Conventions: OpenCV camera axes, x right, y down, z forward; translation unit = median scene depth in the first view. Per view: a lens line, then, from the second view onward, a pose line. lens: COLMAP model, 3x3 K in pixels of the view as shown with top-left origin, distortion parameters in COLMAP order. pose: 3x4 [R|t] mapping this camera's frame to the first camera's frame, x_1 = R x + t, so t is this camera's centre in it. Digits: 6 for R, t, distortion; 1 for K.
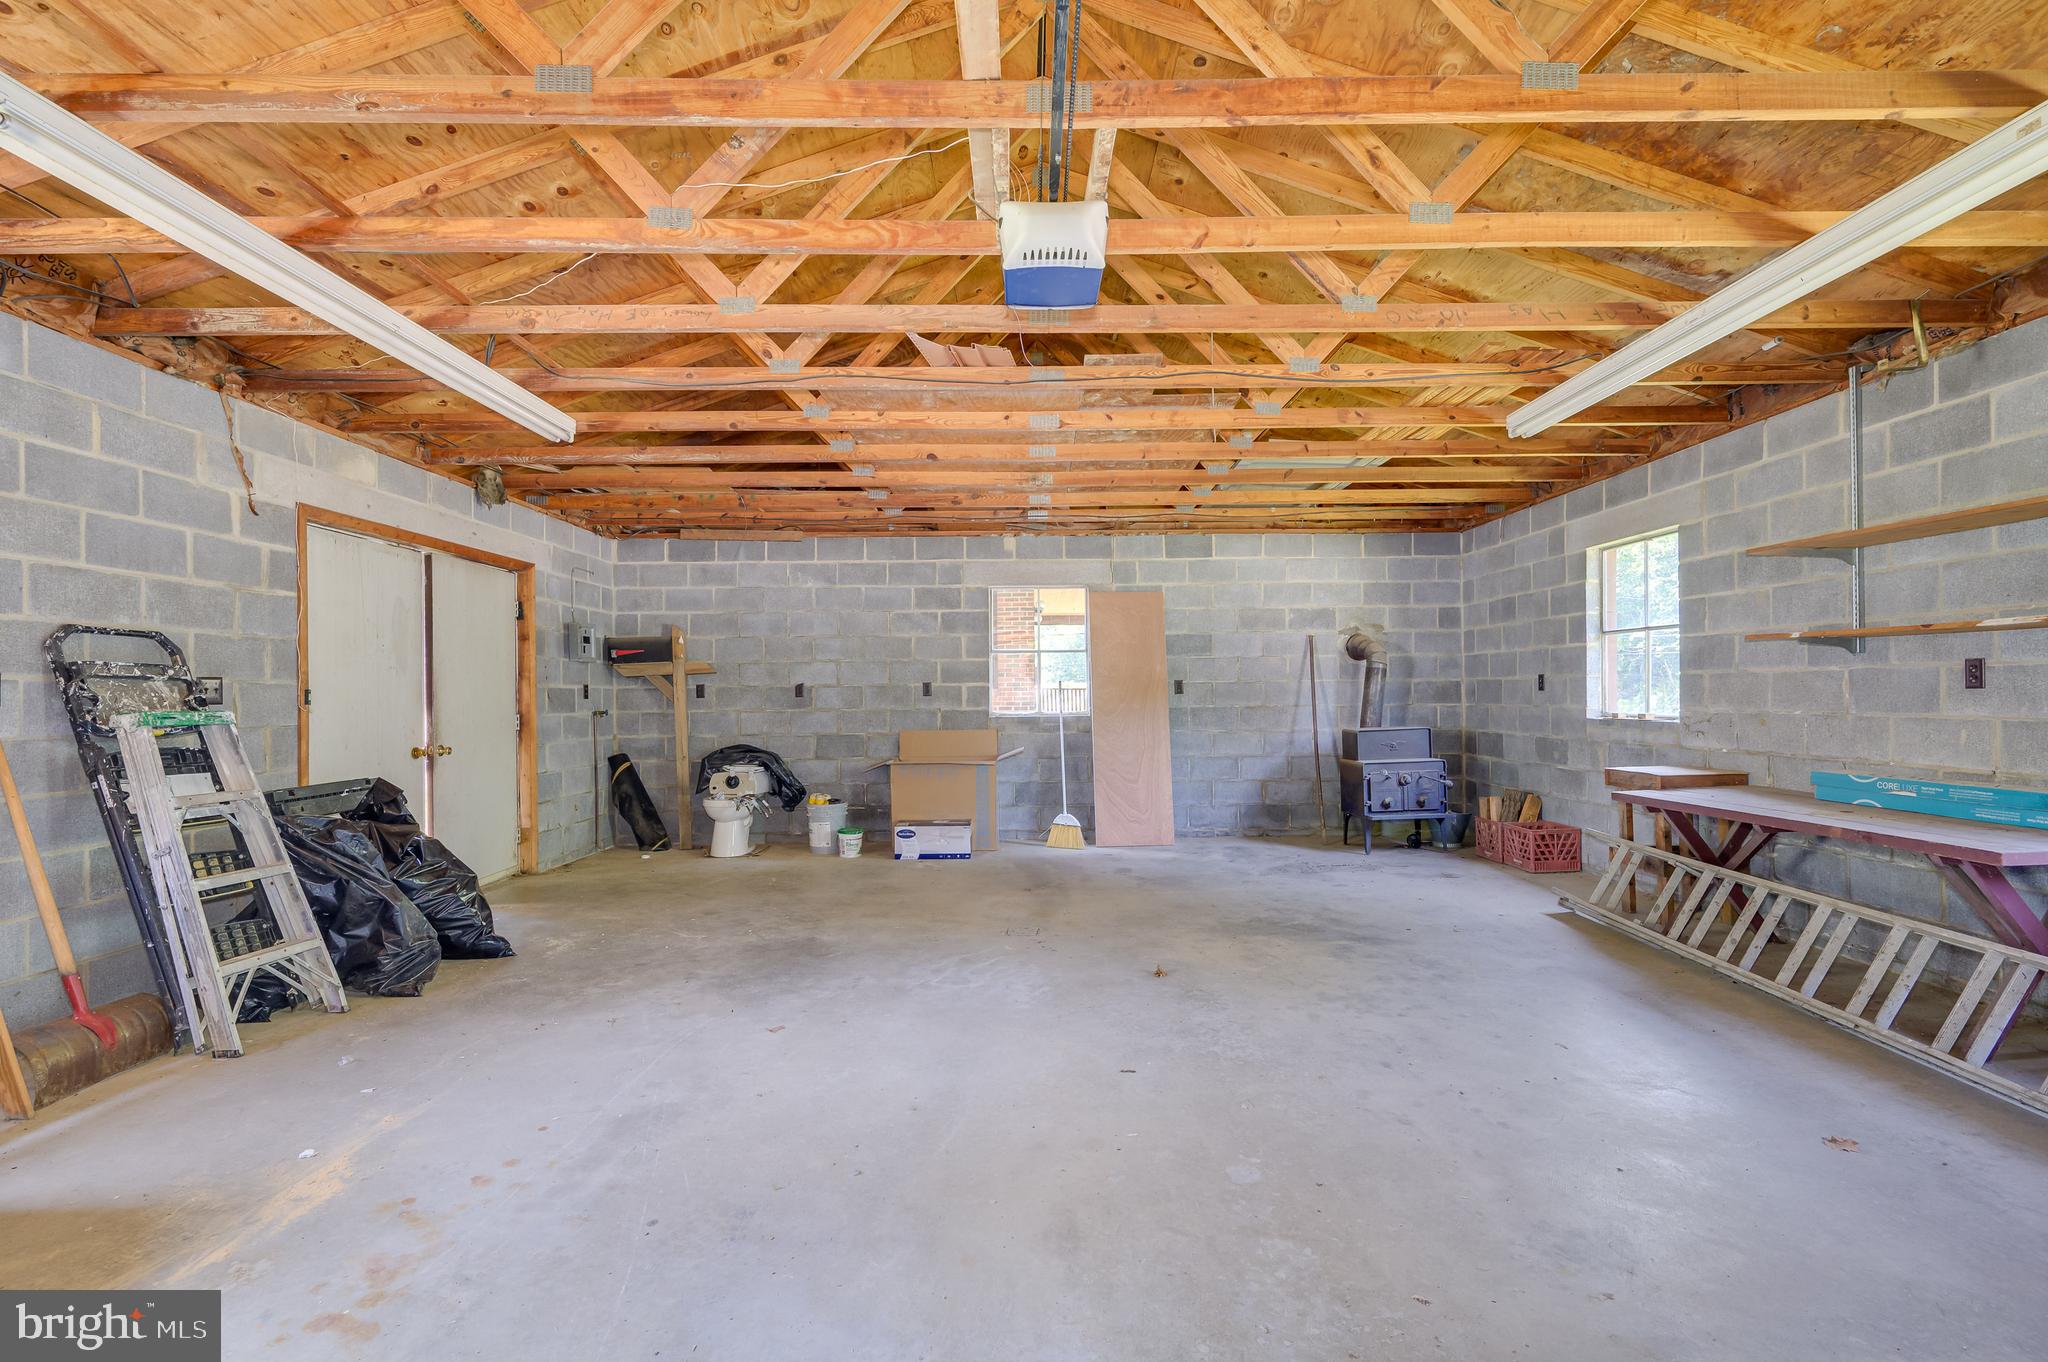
lens RADIAL K [[934.4, 0, 1029.8], [0, 934.4, 686.1], [0, 0, 1]] dist [0.002381, -0.000574]
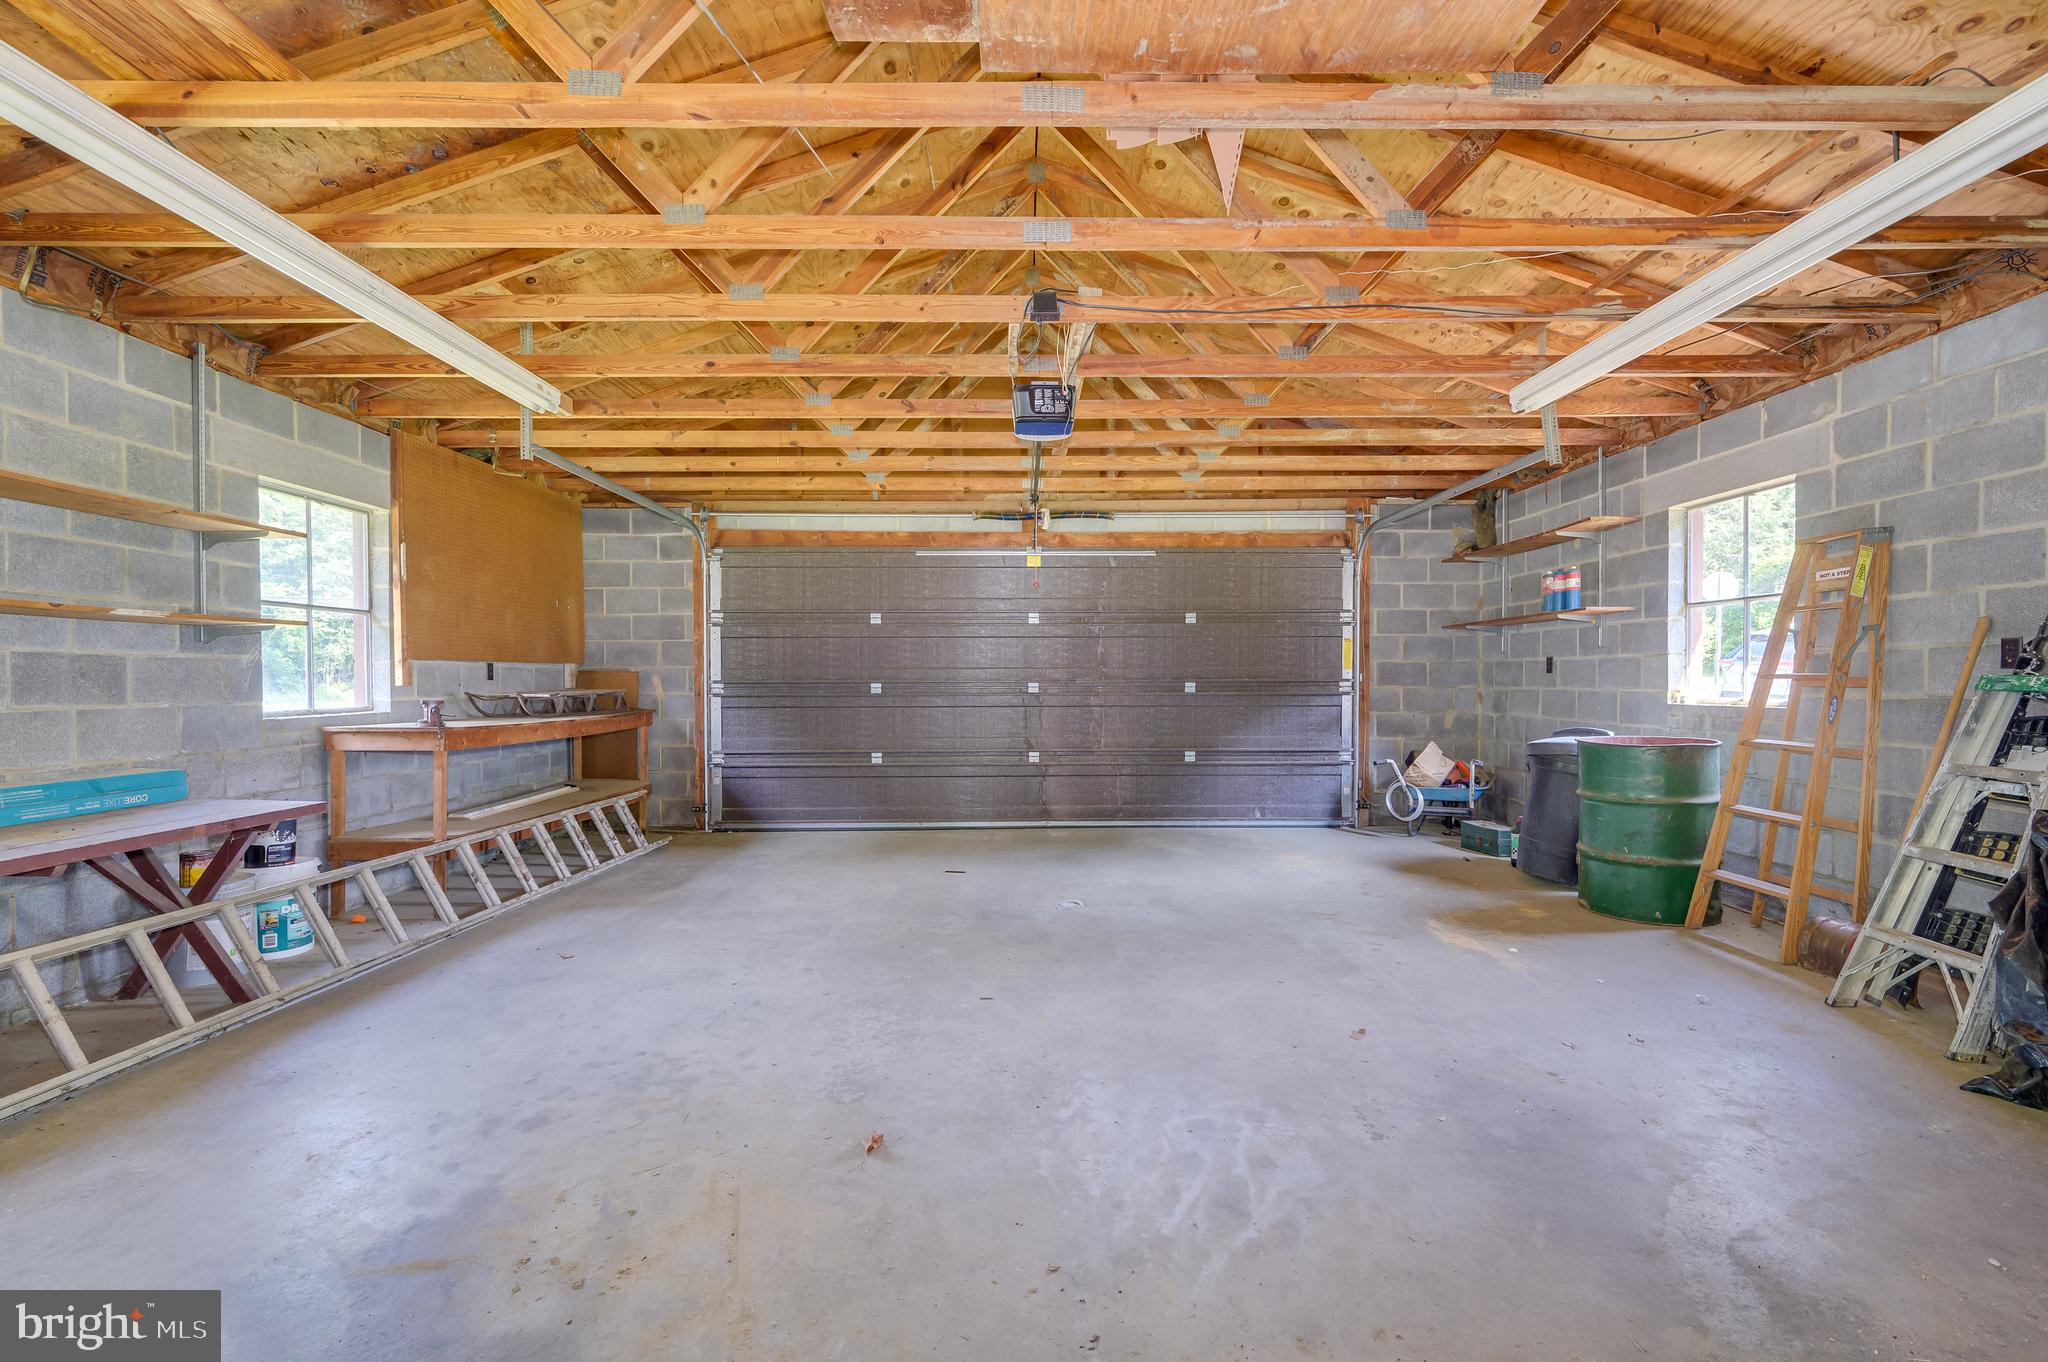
lens RADIAL K [[934.4, 0, 1020.4], [0, 934.4, 681.3], [0, 0, 1]] dist [0.002381, -0.000574]
pose [[-0.999901, 0.014042, 0.000940, 0.046725], [0.014035, 0.999876, -0.007147, 0.024535], [-0.001040, -0.007133, -0.999974, 1.797935]]
